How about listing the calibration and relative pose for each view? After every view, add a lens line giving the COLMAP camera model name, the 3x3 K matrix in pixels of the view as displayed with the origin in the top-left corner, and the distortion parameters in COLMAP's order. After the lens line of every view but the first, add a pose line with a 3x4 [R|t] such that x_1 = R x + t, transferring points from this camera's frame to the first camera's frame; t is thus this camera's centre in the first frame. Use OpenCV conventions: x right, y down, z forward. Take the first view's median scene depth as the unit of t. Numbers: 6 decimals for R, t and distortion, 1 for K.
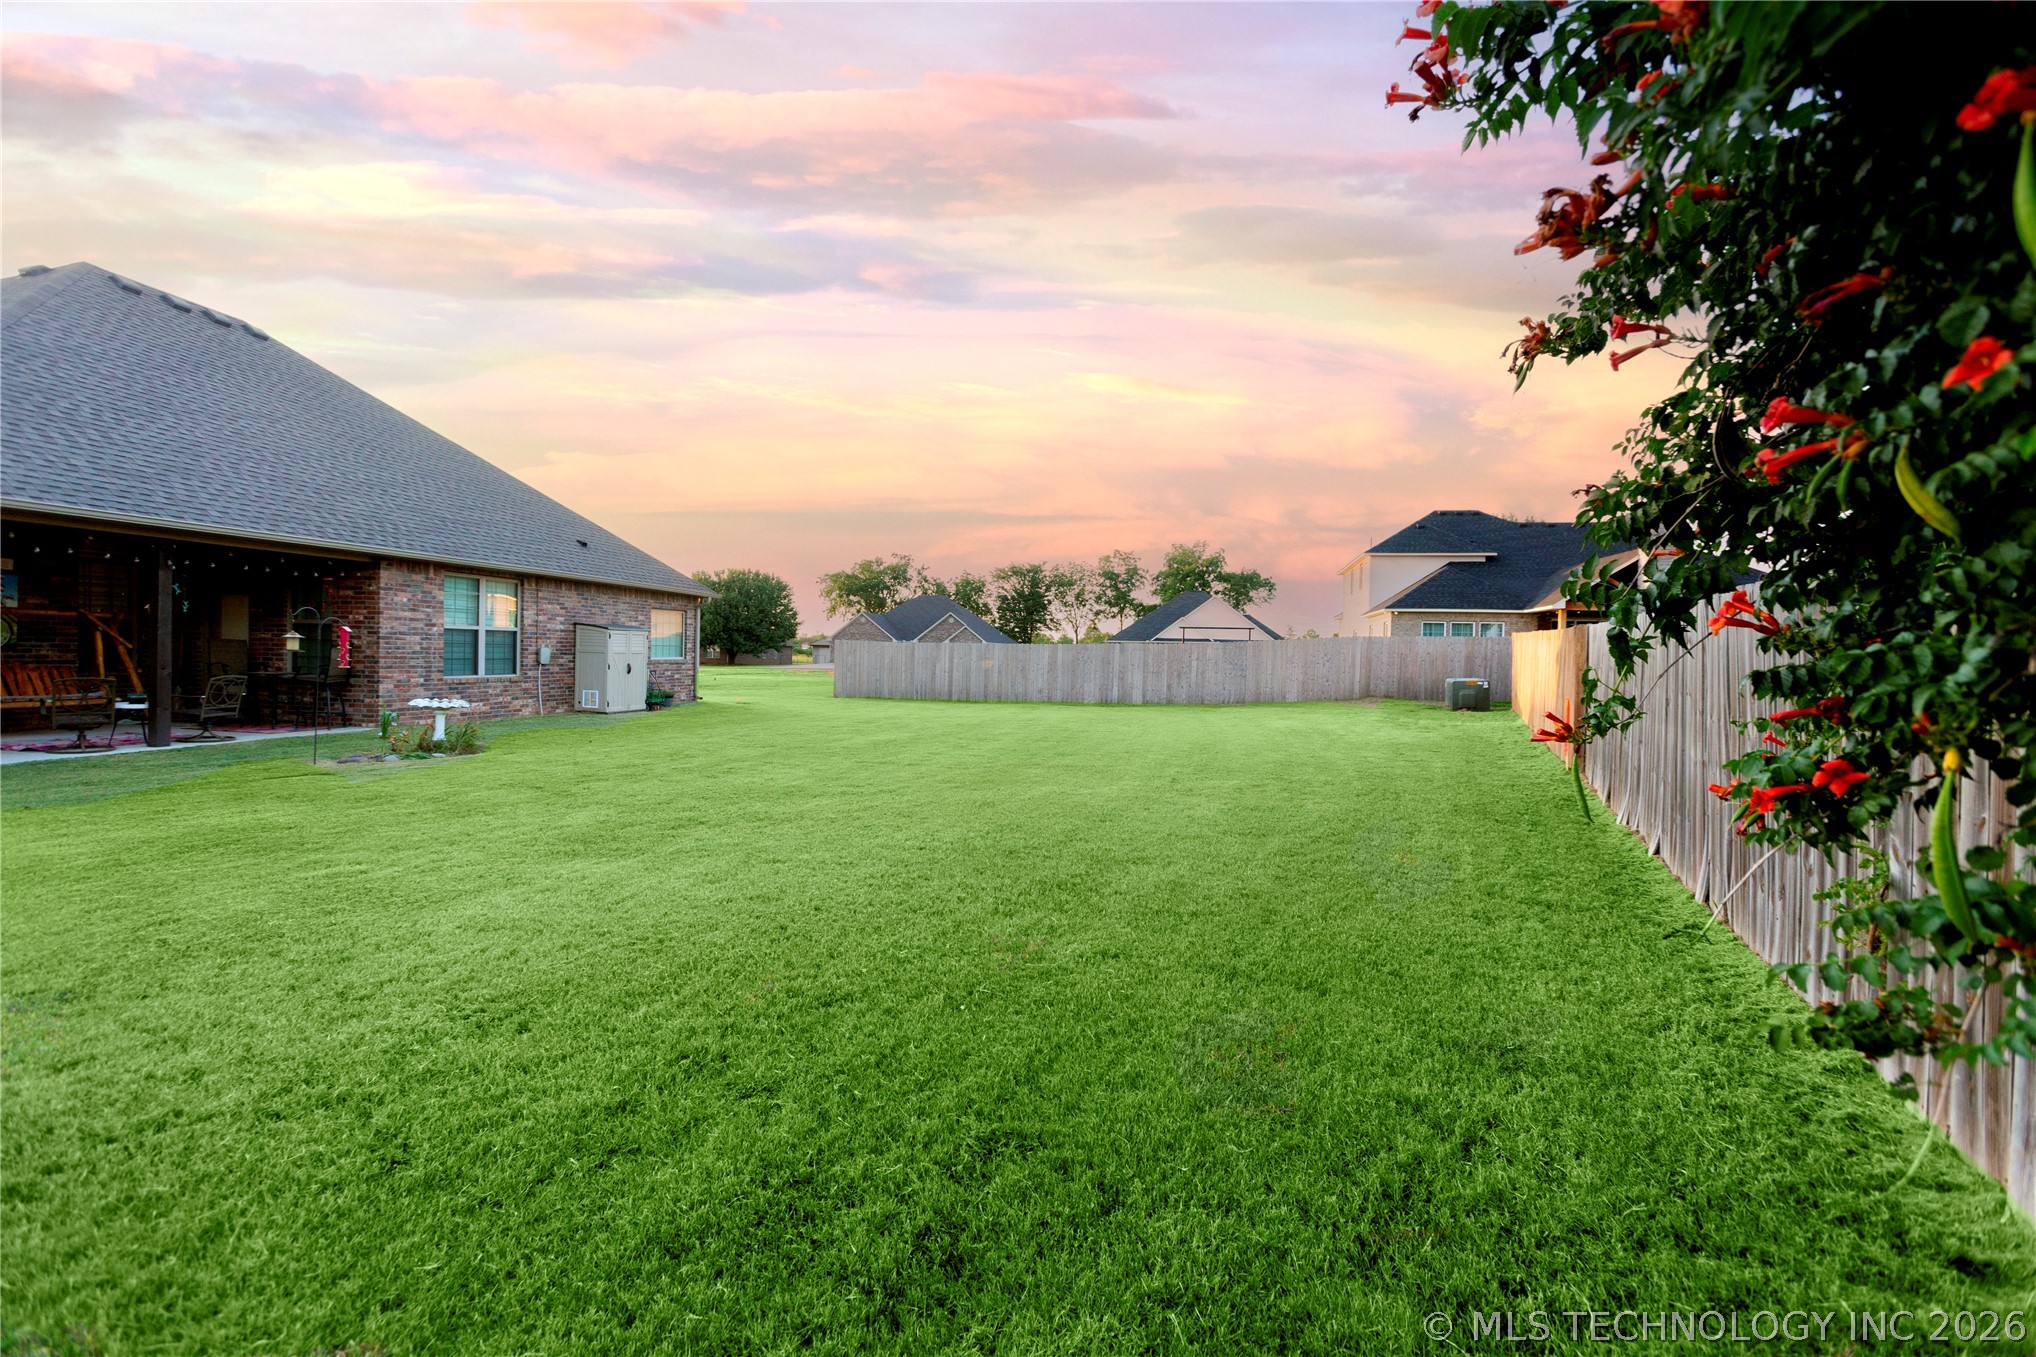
lens RADIAL K [[892.4, 0, 1020.3], [0, 892.4, 669.1], [0, 0, 1]] dist [-0.001665, 0.004635]
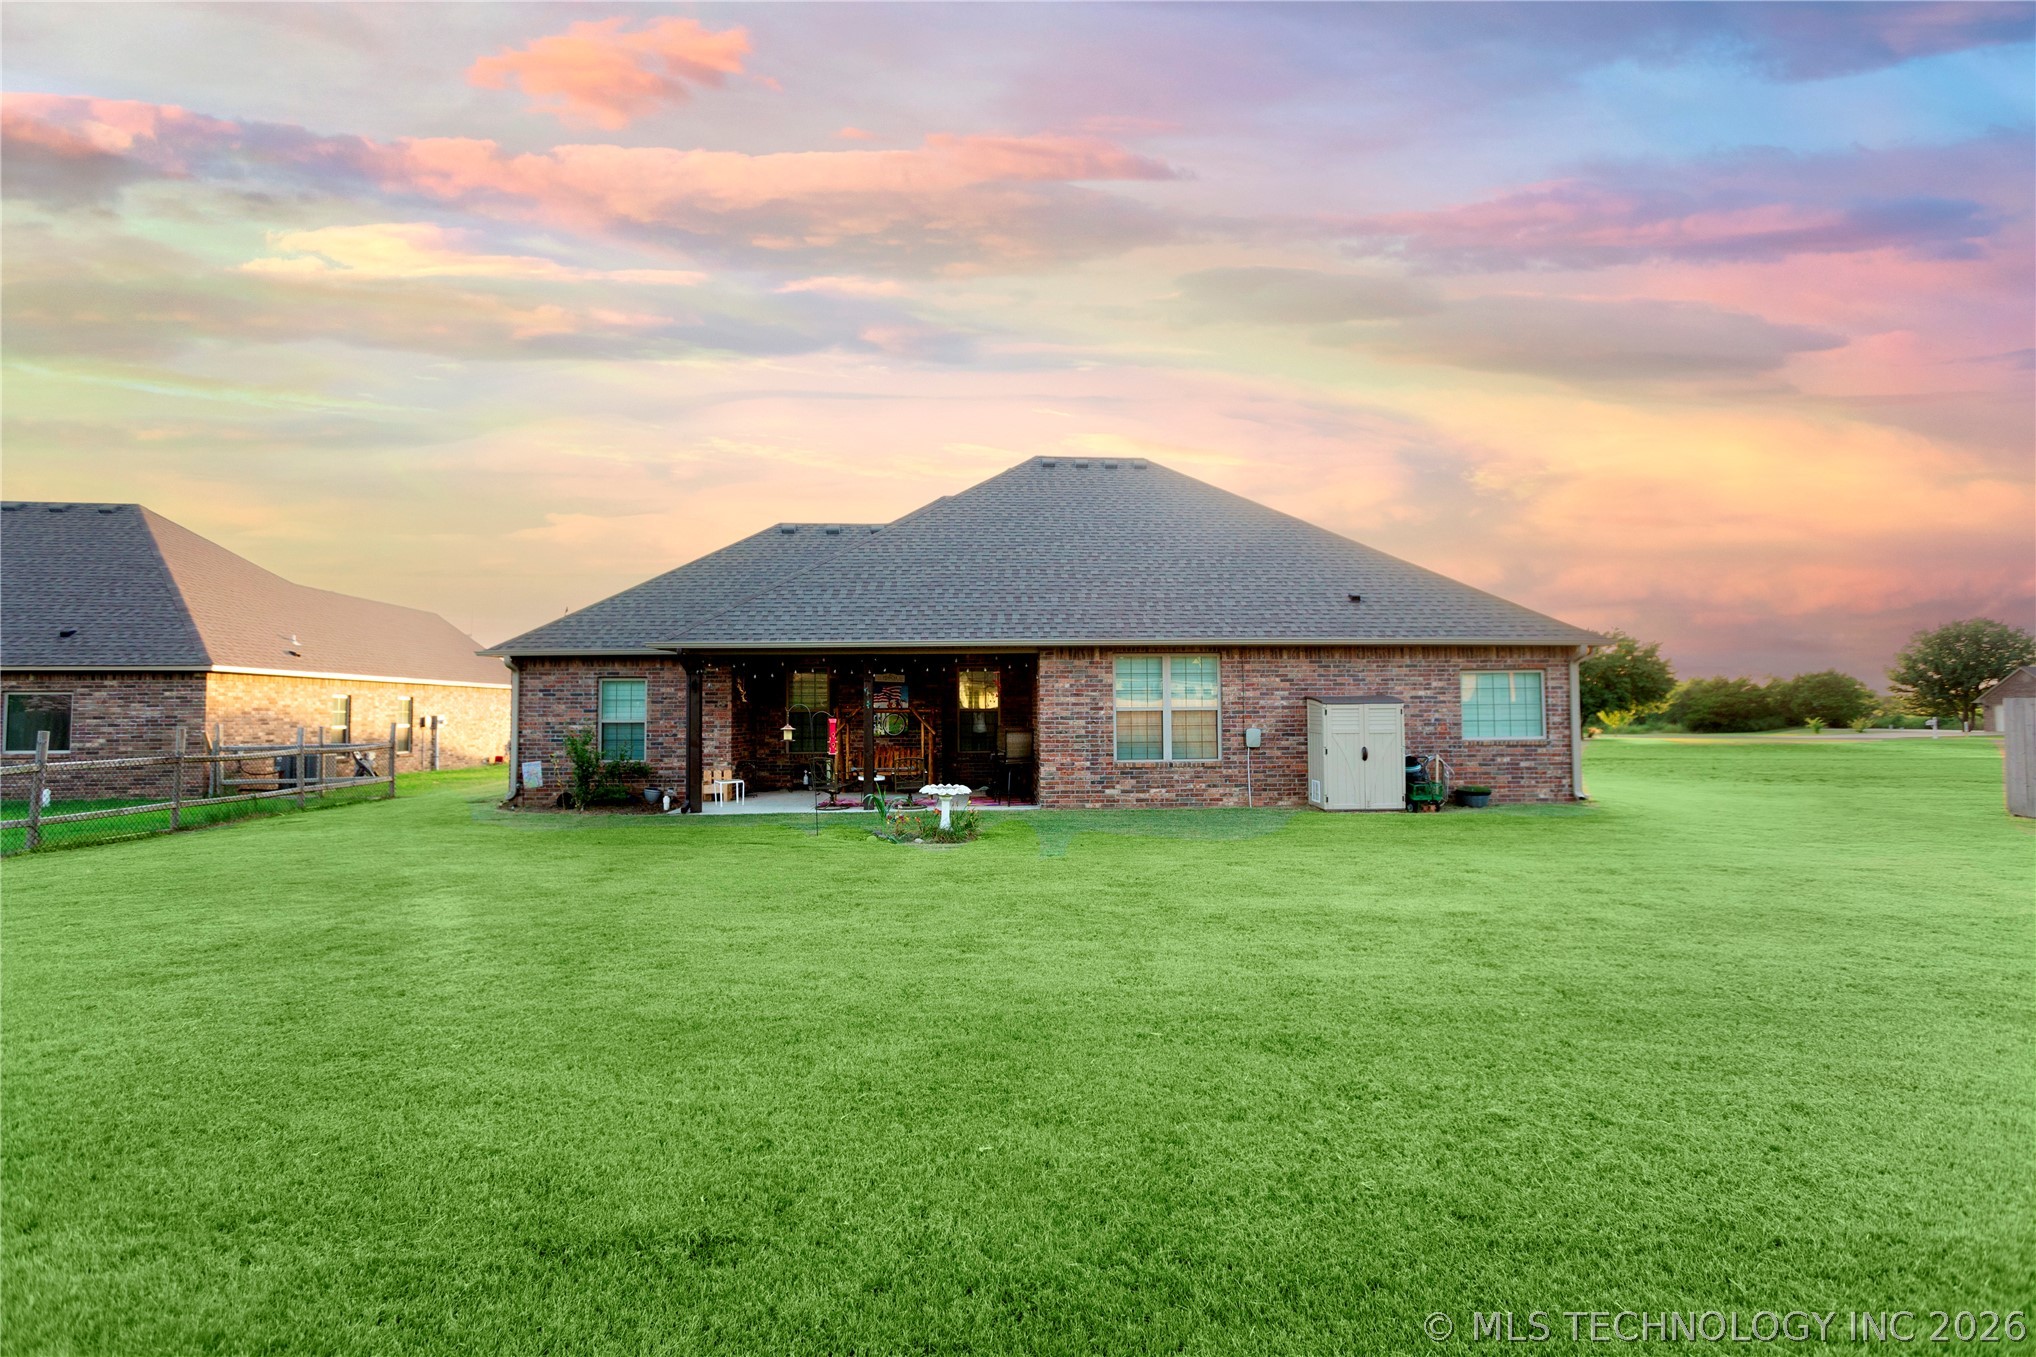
lens RADIAL K [[892.4, 0, 1011.0], [0, 892.4, 688.9], [0, 0, 1]] dist [-0.001665, 0.004635]
pose [[0.226863, -0.048820, -0.972702, 0.302405], [-0.004256, 0.998684, -0.051116, -0.020363], [0.973917, 0.015736, 0.226357, 0.693906]]
